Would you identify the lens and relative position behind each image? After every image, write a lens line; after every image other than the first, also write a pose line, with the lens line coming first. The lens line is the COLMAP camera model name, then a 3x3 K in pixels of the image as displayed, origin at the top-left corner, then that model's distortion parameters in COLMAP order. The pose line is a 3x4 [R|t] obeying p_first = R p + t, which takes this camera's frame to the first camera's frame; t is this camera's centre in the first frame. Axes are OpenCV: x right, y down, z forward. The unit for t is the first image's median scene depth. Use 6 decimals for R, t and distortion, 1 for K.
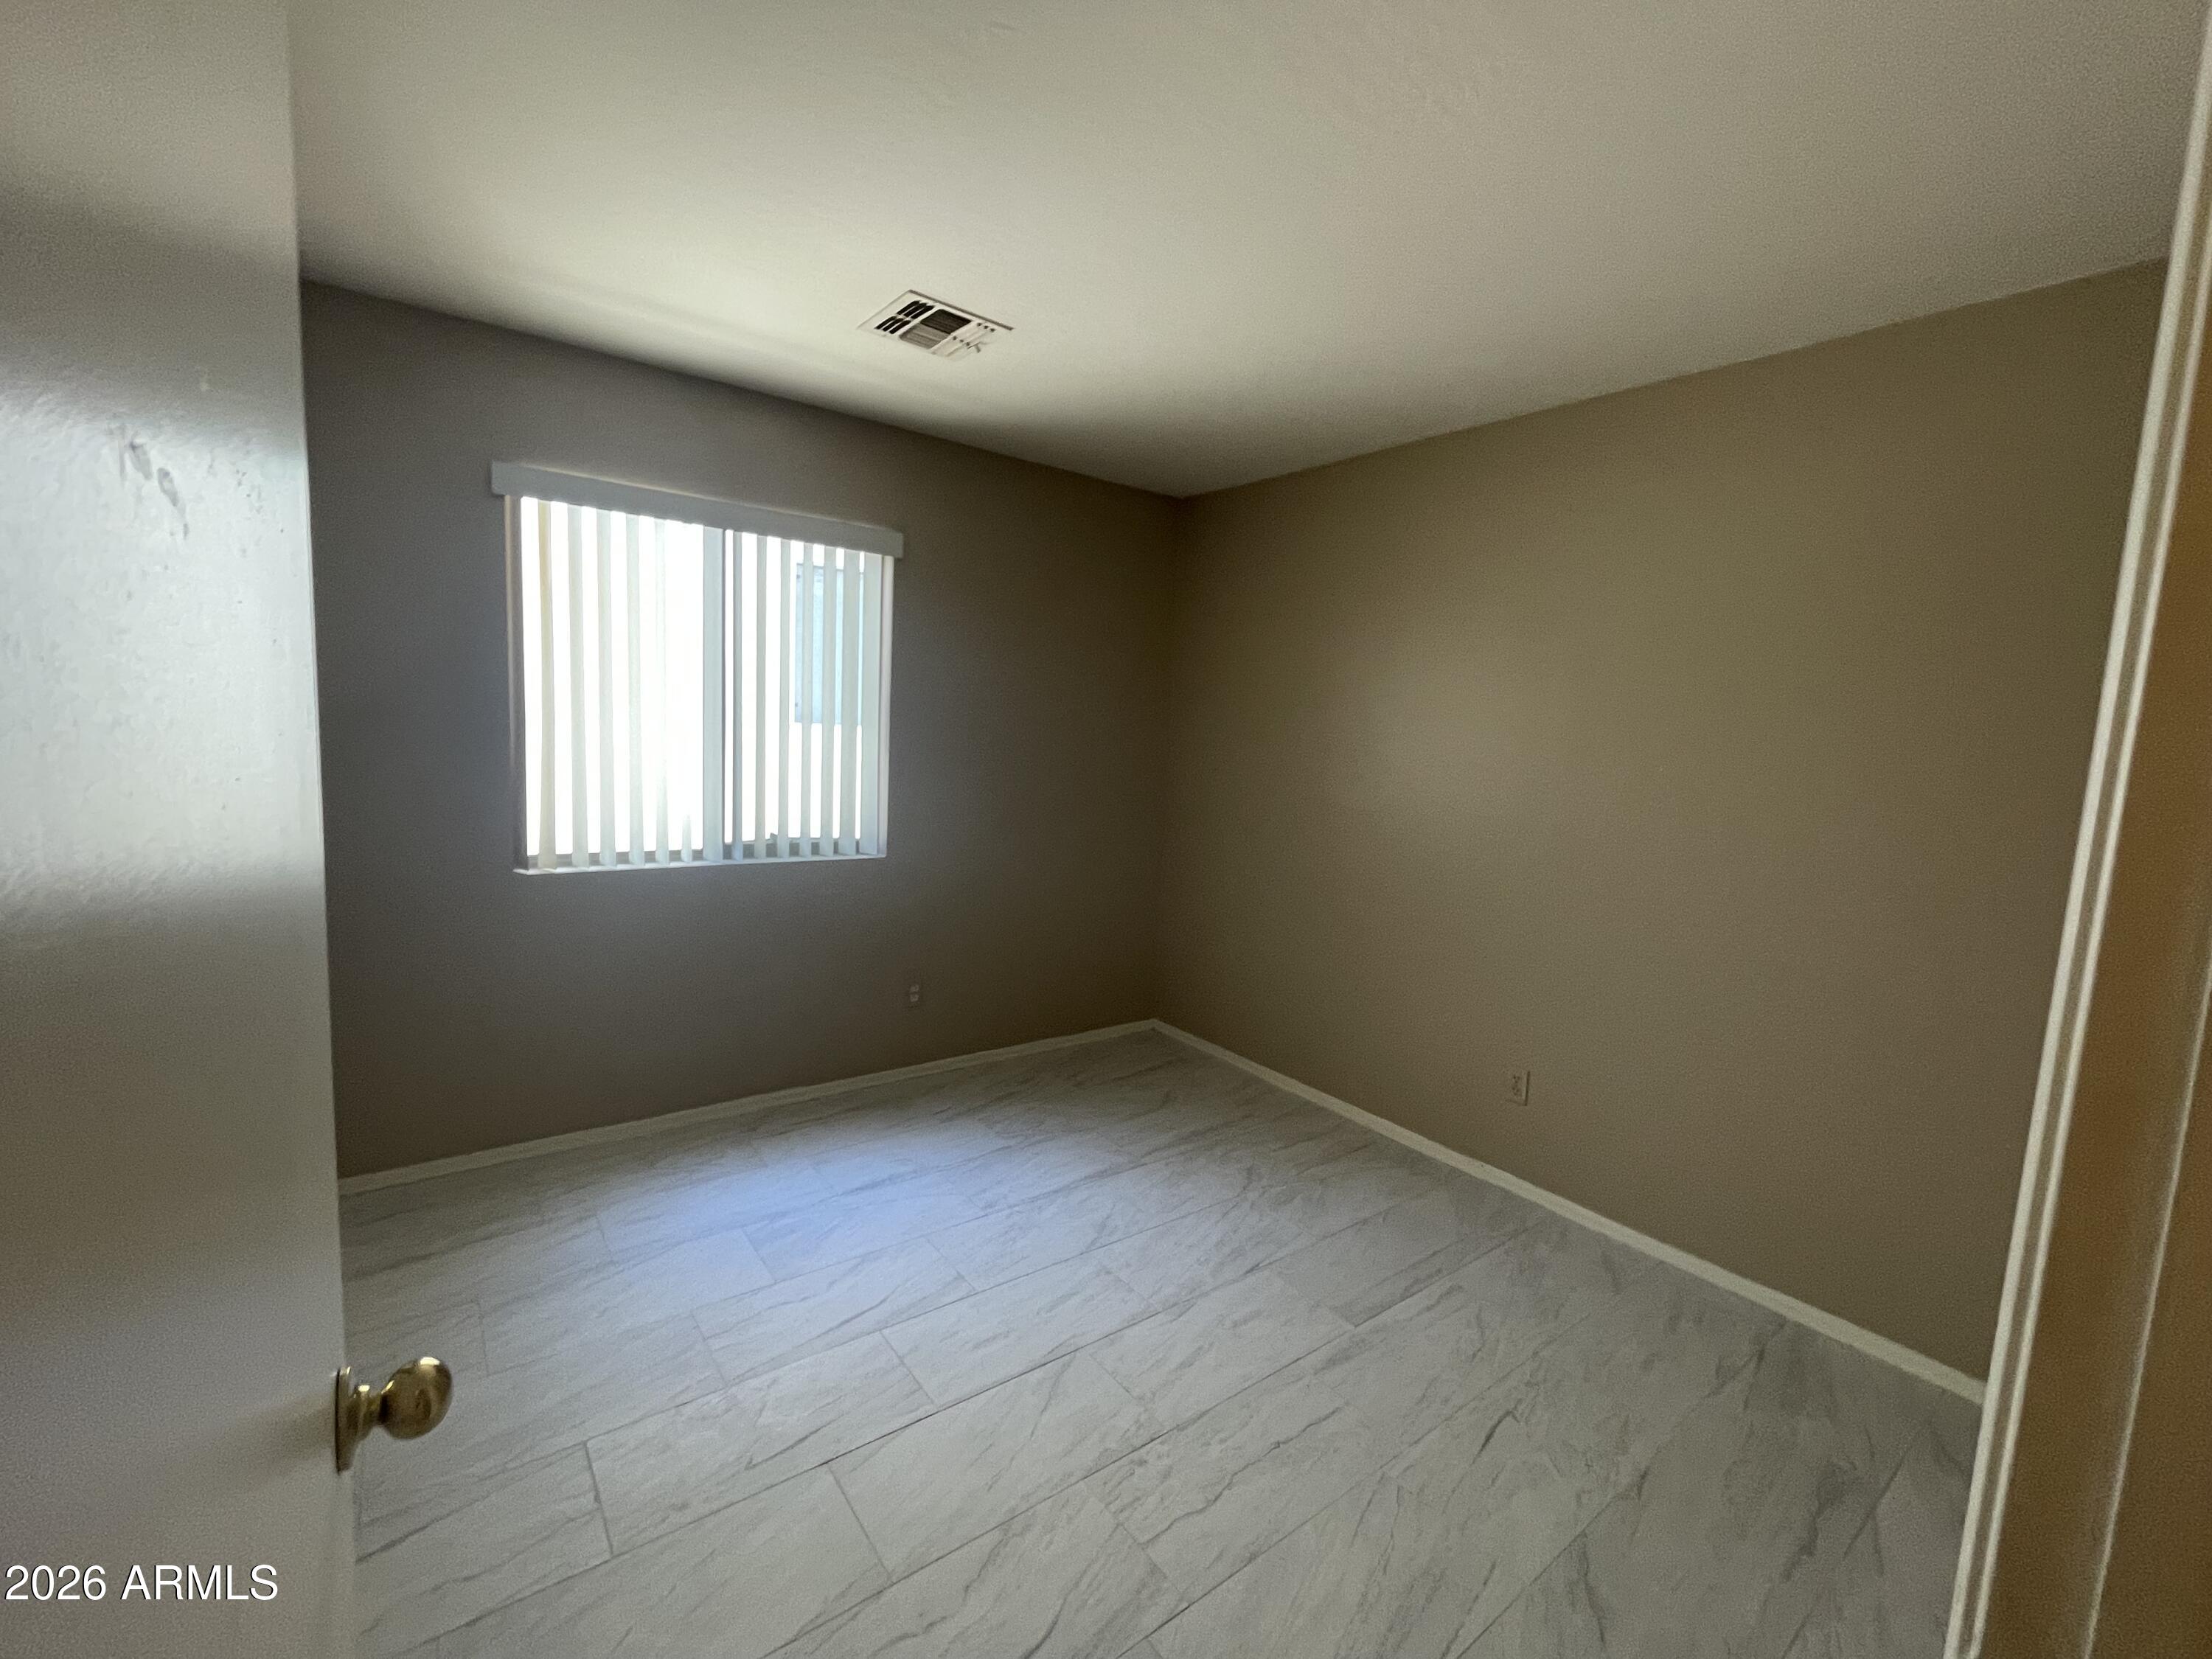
lens RADIAL K [[922.9, 0, 1099.9], [0, 922.9, 833.3], [0, 0, 1]] dist [0.001000, -0.000447]
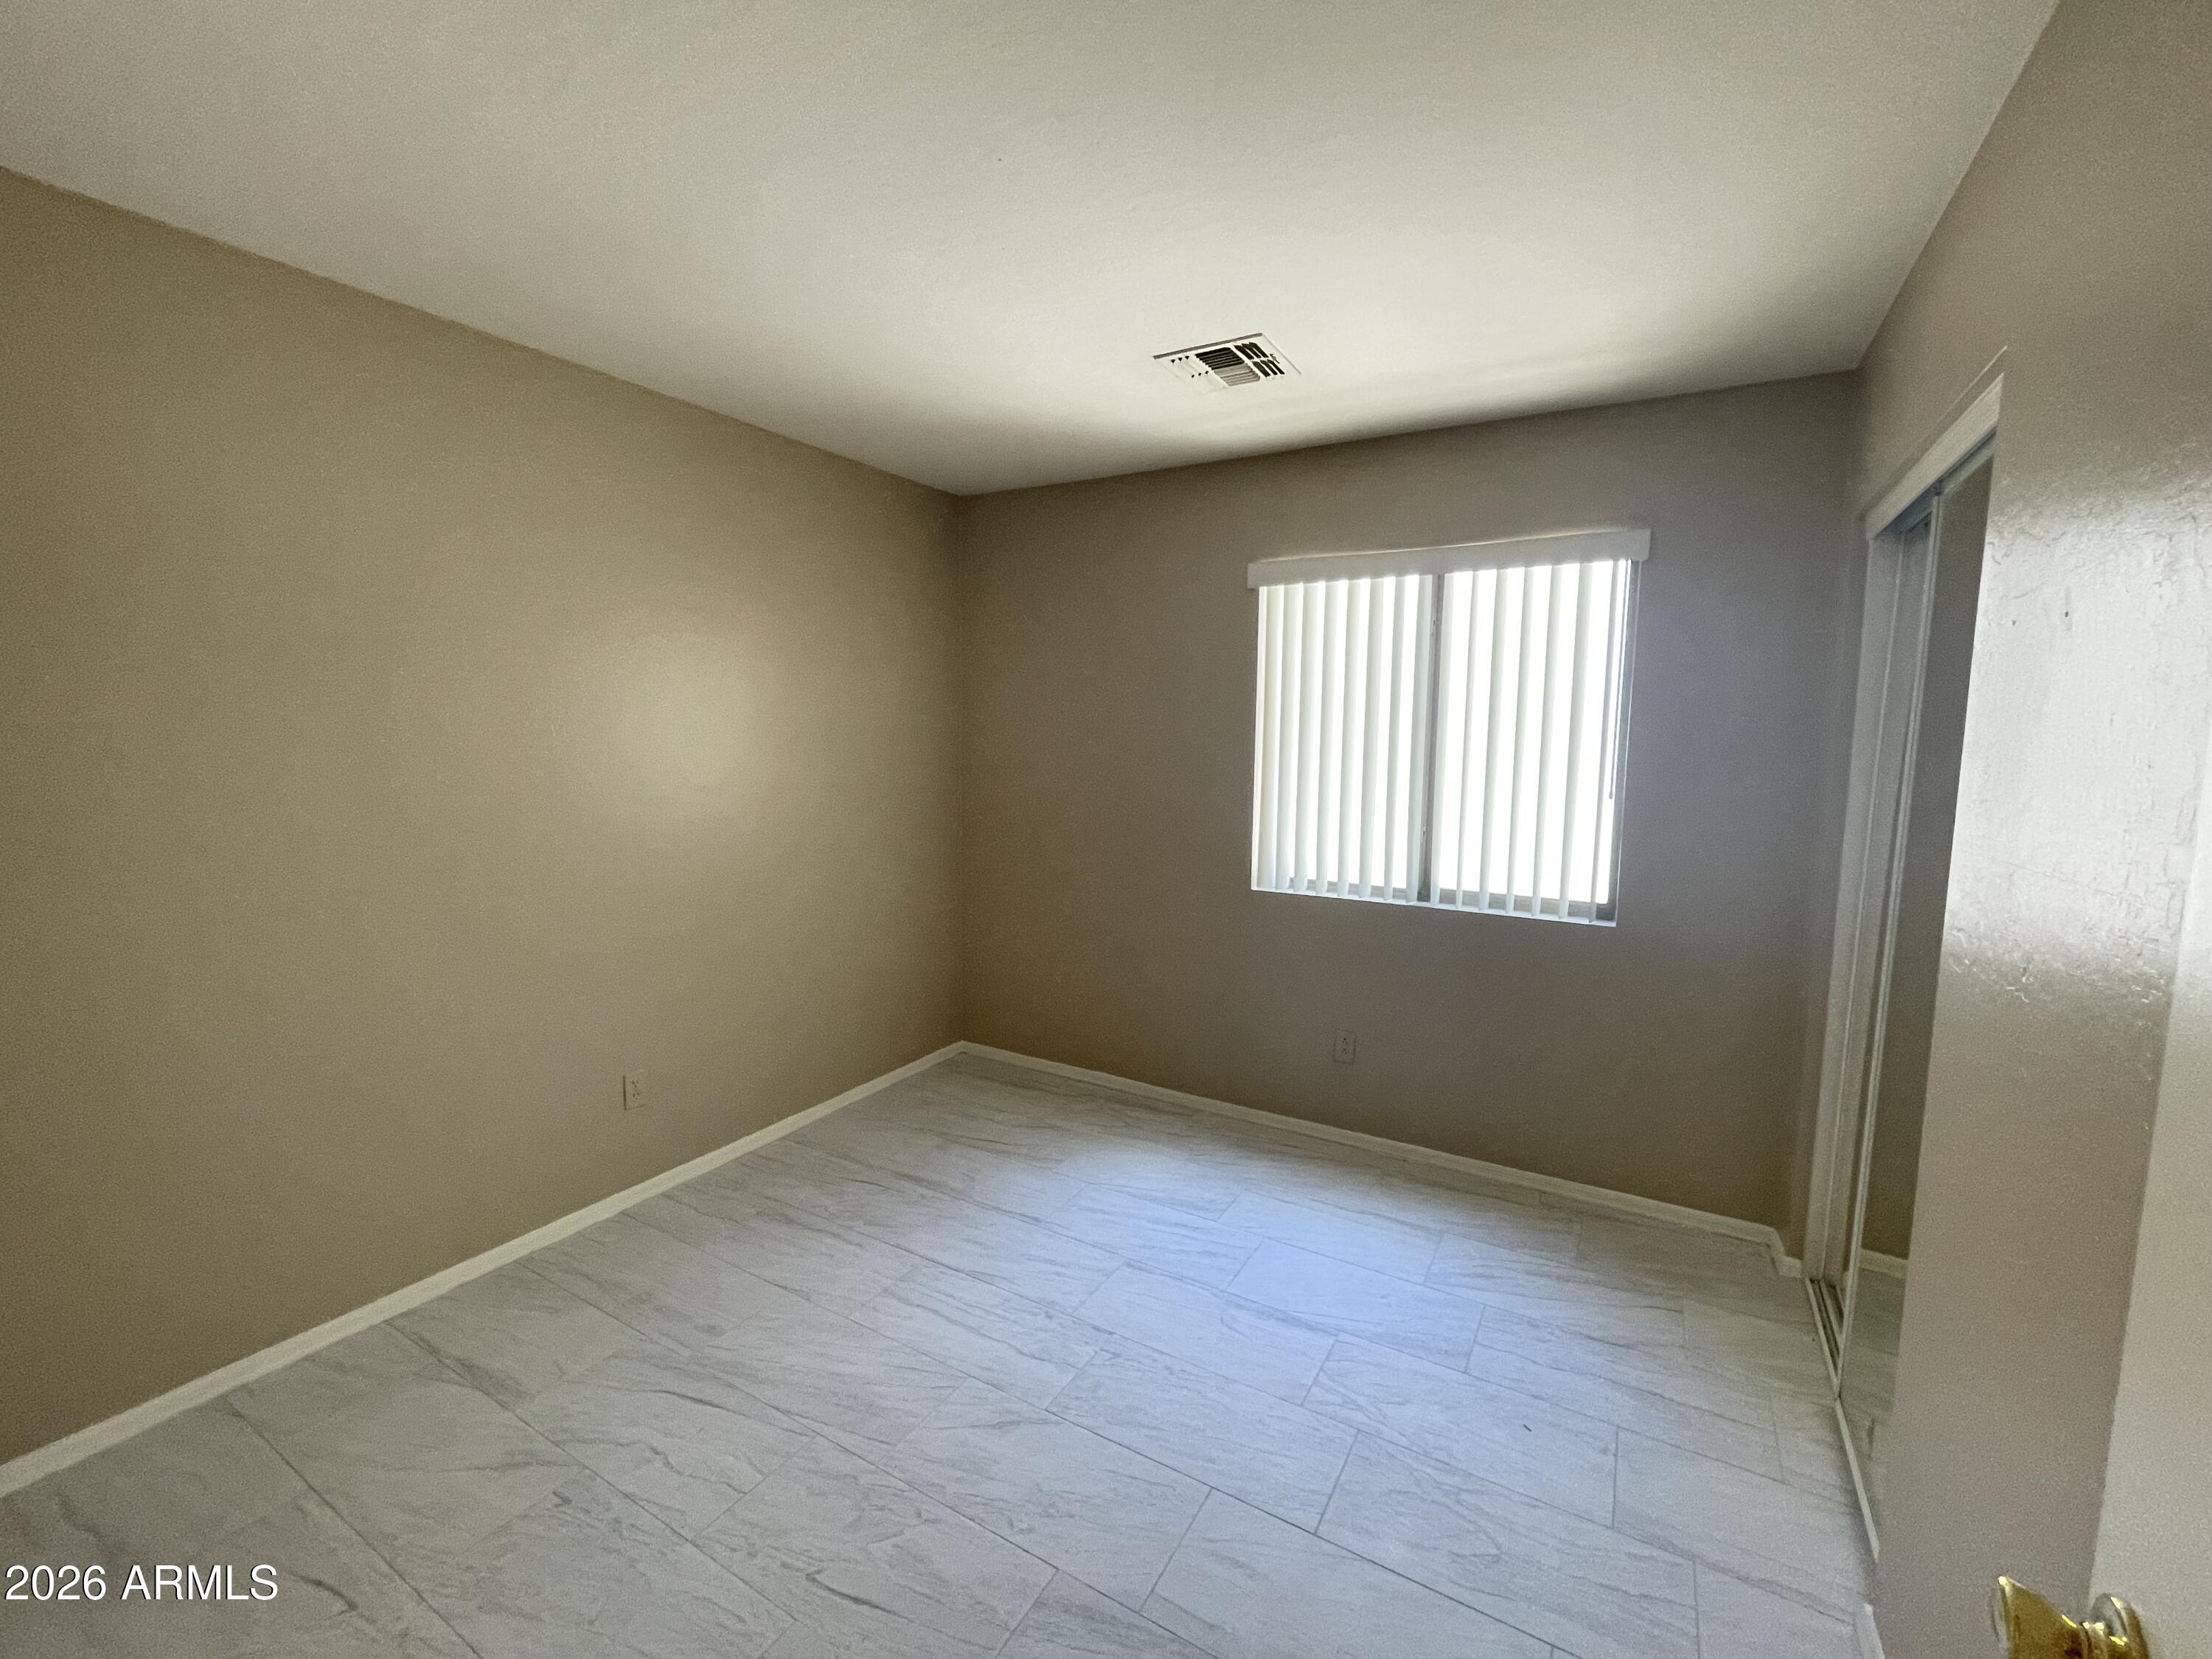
lens RADIAL K [[922.9, 0, 1098.0], [0, 922.9, 826.0], [0, 0, 1]] dist [0.001000, -0.000447]
pose [[0.374516, 0.037744, -0.926452, 0.880394], [-0.104530, 0.994520, -0.001739, -0.032551], [0.921310, 0.097493, 0.376409, 0.675206]]
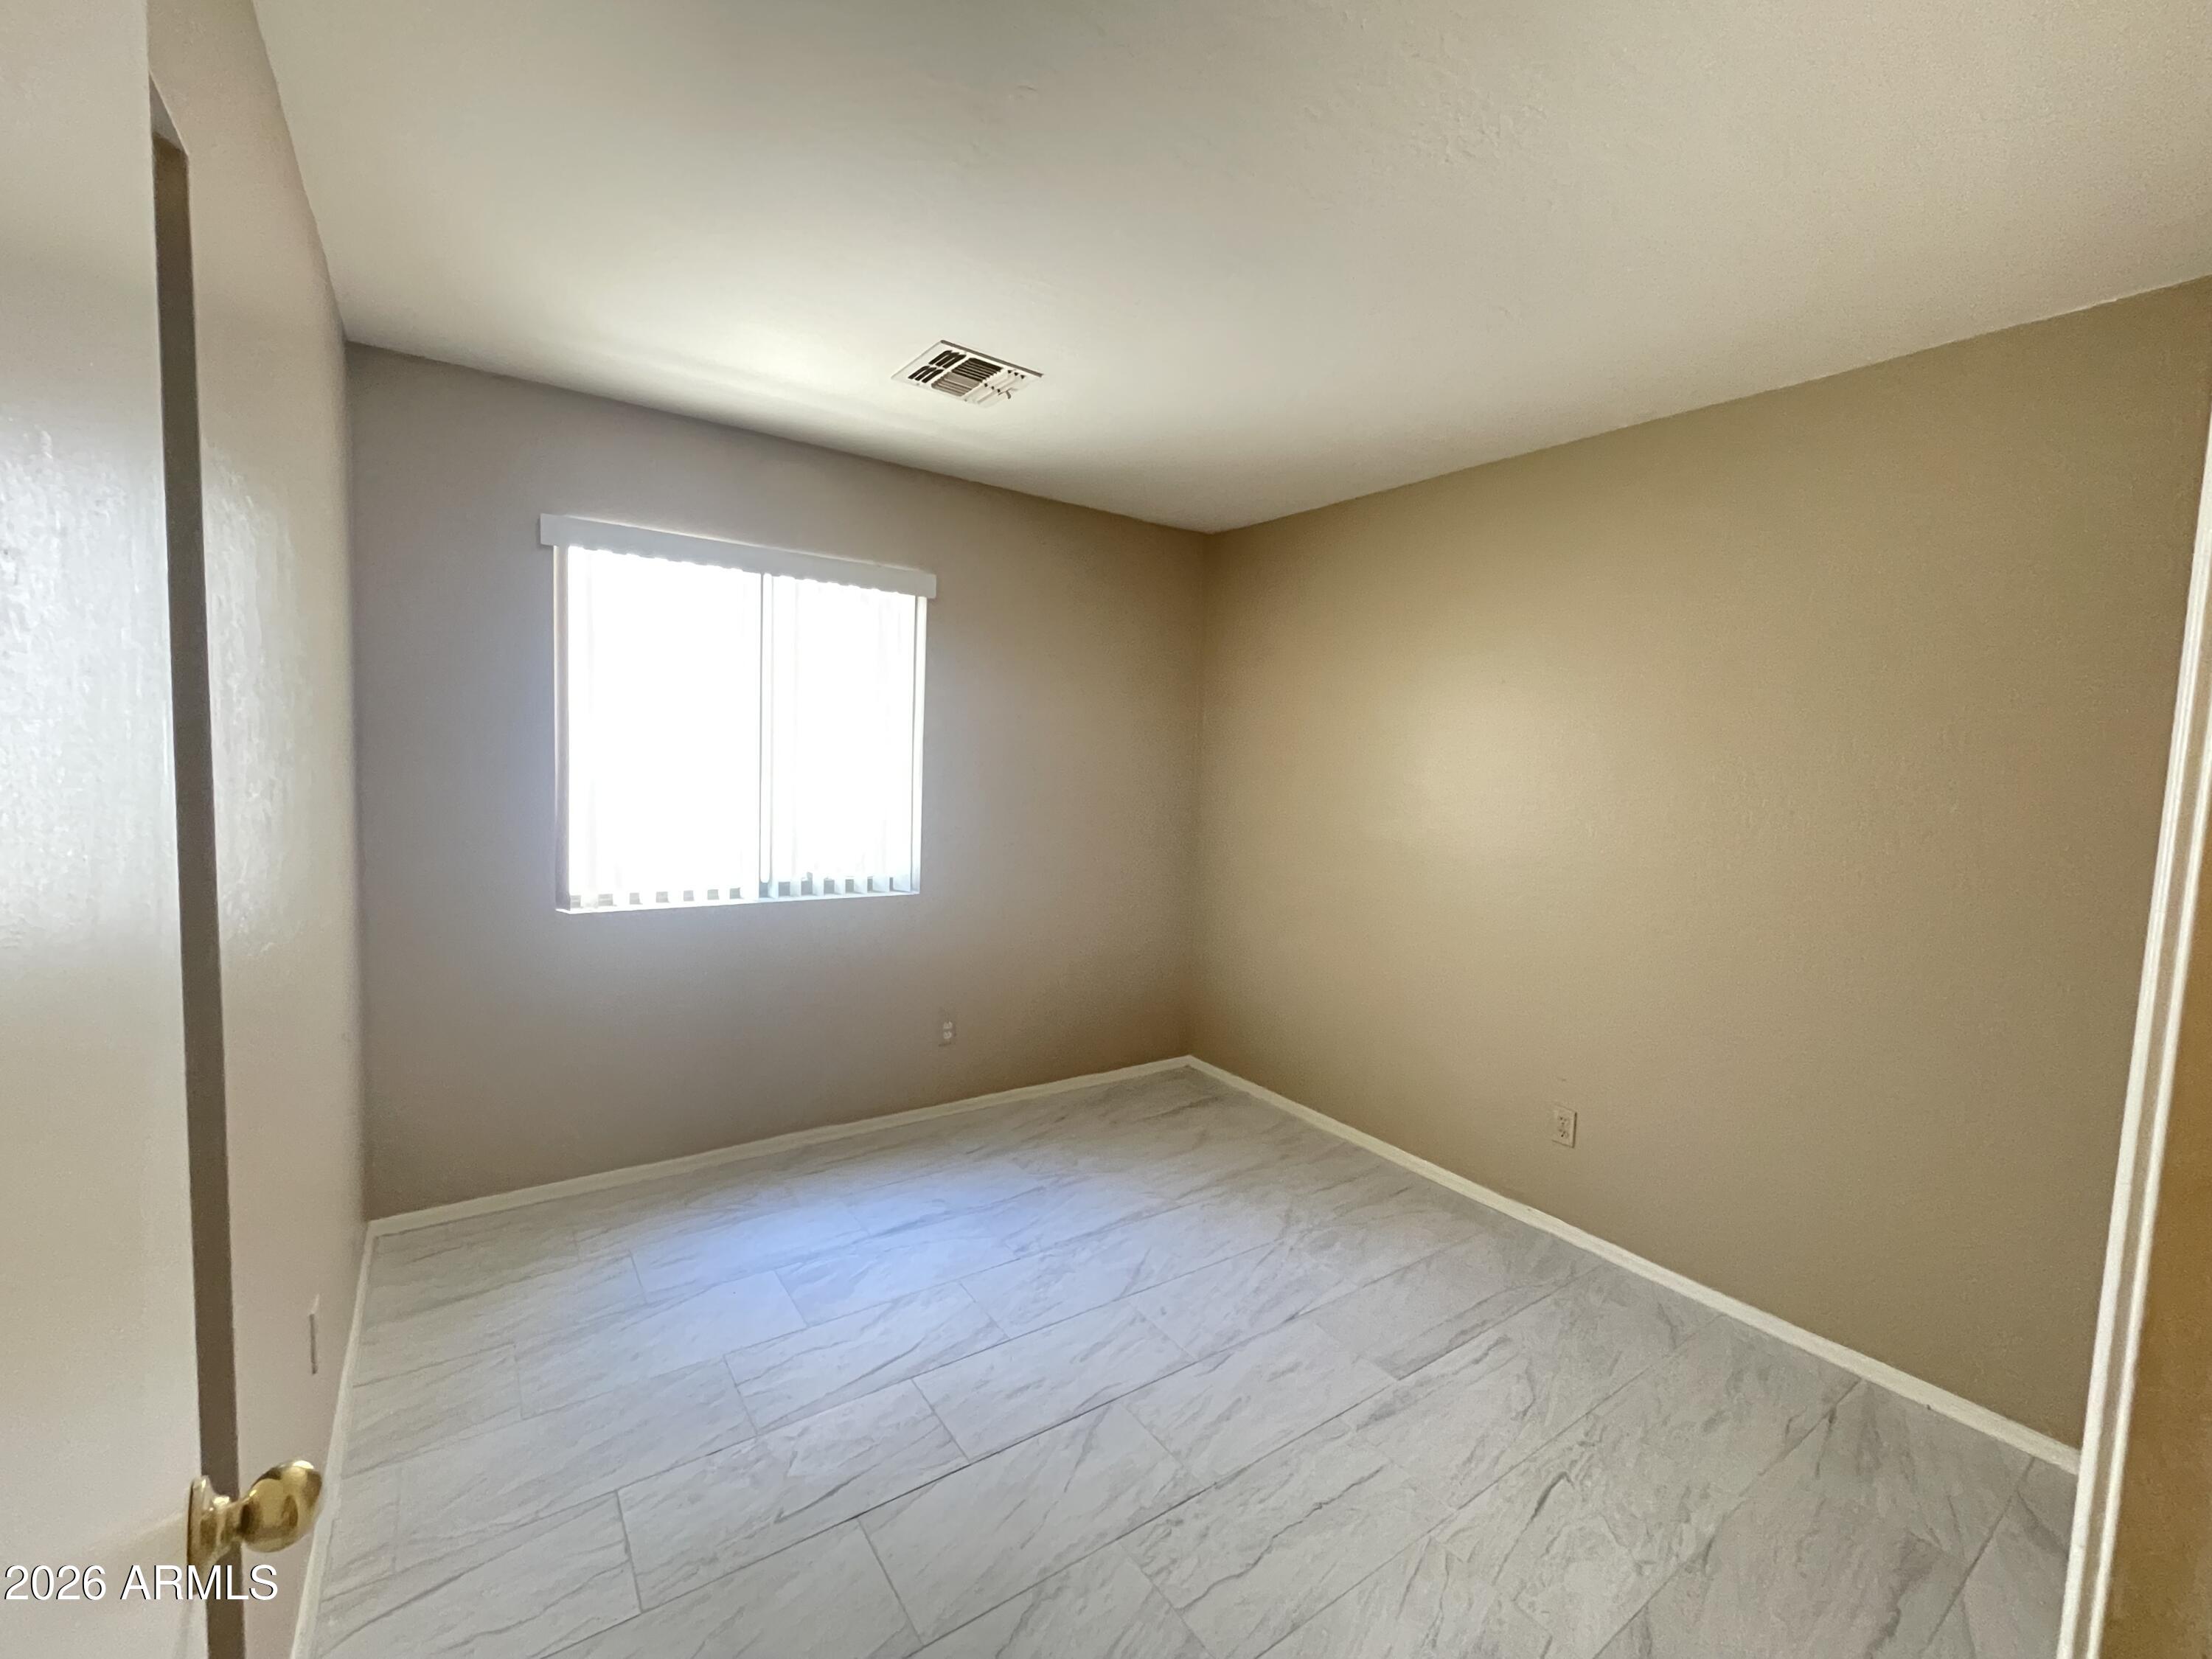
lens RADIAL K [[922.9, 0, 1105.6], [0, 922.9, 831.8], [0, 0, 1]] dist [0.001000, -0.000447]
pose [[0.999429, -0.010538, -0.032104, 0.006317], [0.009269, 0.999180, -0.039424, -0.000483], [0.032493, 0.039104, 0.998707, 0.005945]]
